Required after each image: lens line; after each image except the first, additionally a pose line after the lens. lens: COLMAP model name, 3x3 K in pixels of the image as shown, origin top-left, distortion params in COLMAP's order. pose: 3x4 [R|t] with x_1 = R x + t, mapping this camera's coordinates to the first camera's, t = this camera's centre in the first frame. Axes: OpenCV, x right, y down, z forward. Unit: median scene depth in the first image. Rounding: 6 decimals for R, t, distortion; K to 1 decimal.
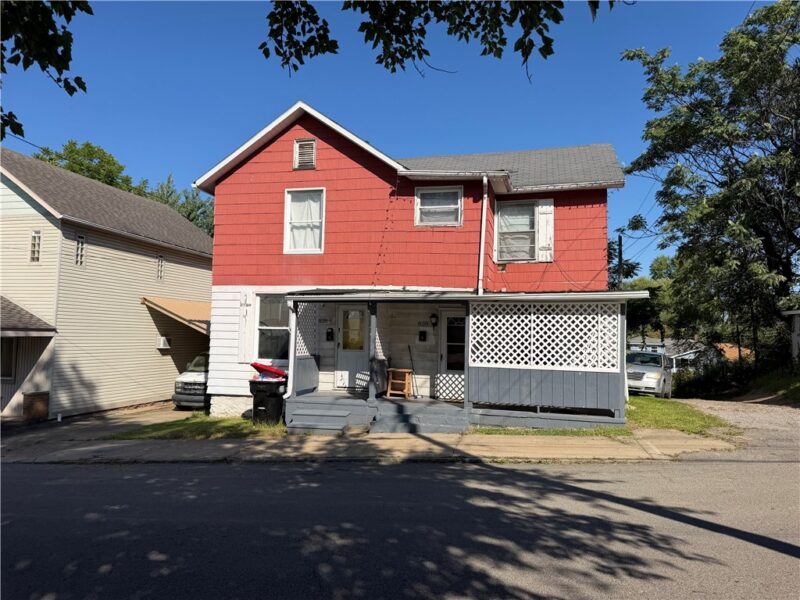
lens RADIAL K [[561.9, 0, 400.0], [0, 561.9, 300.0], [0, 0, 1]] dist [0.106963, -0.124140]
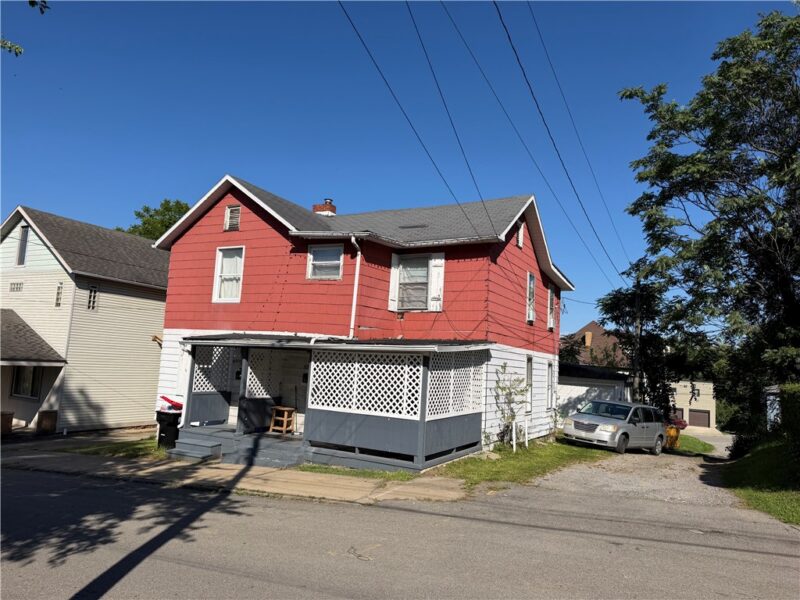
lens RADIAL K [[561.9, 0, 400.0], [0, 561.9, 300.0], [0, 0, 1]] dist [0.106963, -0.124140]
pose [[0.967003, 0.005483, -0.254707, 0.499029], [-0.020130, 0.998287, -0.054932, -0.032054], [0.253970, 0.058246, 0.965457, -0.038821]]
